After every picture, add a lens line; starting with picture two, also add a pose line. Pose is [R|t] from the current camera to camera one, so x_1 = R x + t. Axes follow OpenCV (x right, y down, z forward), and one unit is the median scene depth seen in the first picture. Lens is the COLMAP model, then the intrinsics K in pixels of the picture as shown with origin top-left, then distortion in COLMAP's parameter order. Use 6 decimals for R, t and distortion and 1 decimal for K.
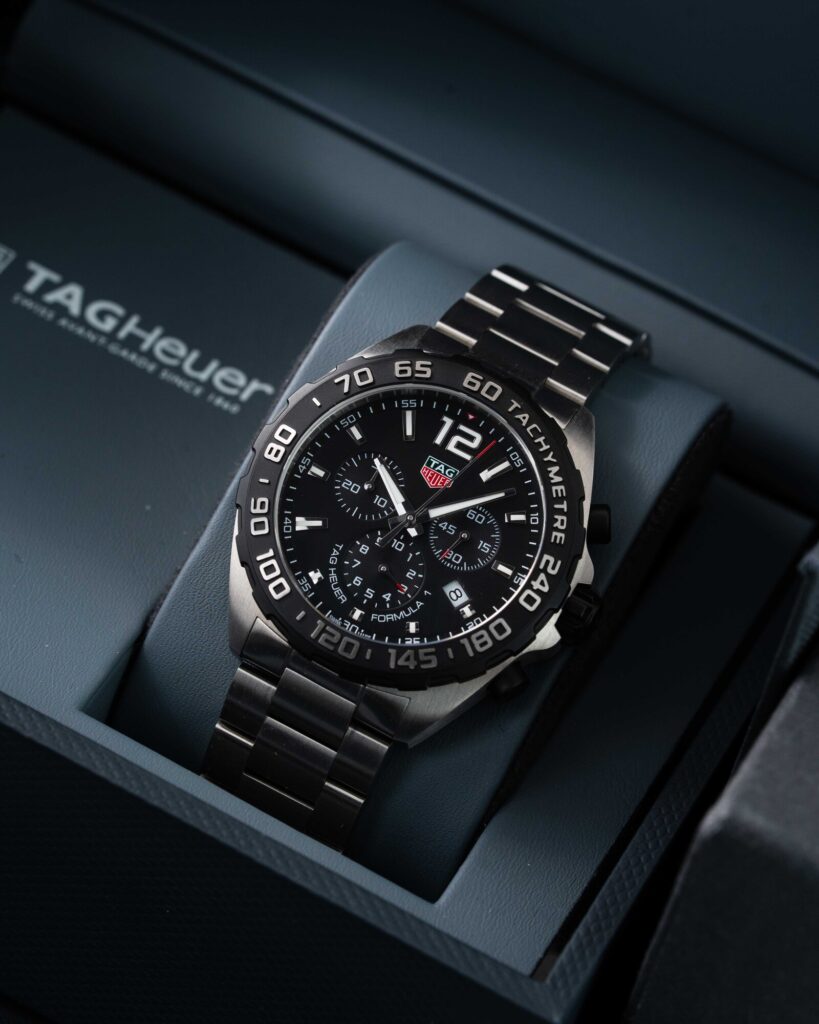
lens RADIAL K [[4258.4, 0, 334.1], [0, 4258.4, 512.0], [0, 0, 1]] dist [-0.714689, -1.138397]
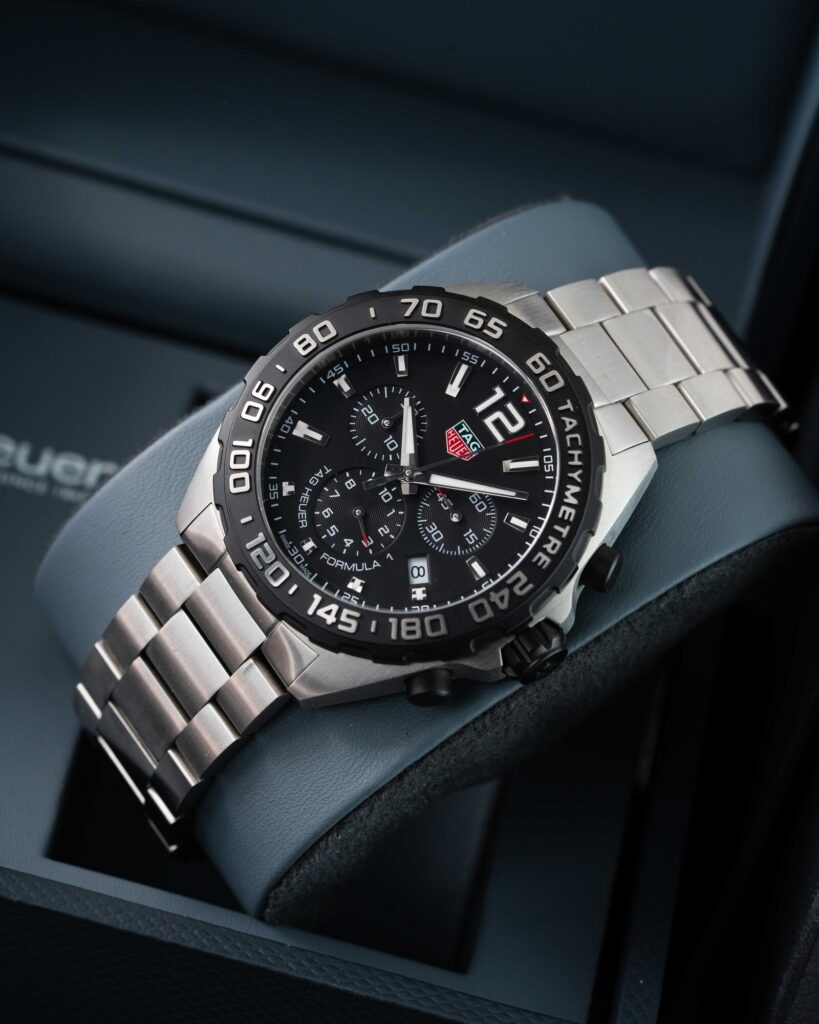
lens RADIAL K [[4258.4, 0, 334.1], [0, 4258.4, 512.0], [0, 0, 1]] dist [-0.714689, -1.138397]
pose [[0.891860, 0.413431, -0.183470, 0.170764], [-0.411509, 0.910019, 0.050264, -0.029476], [0.187742, 0.030671, 0.981739, 0.121797]]
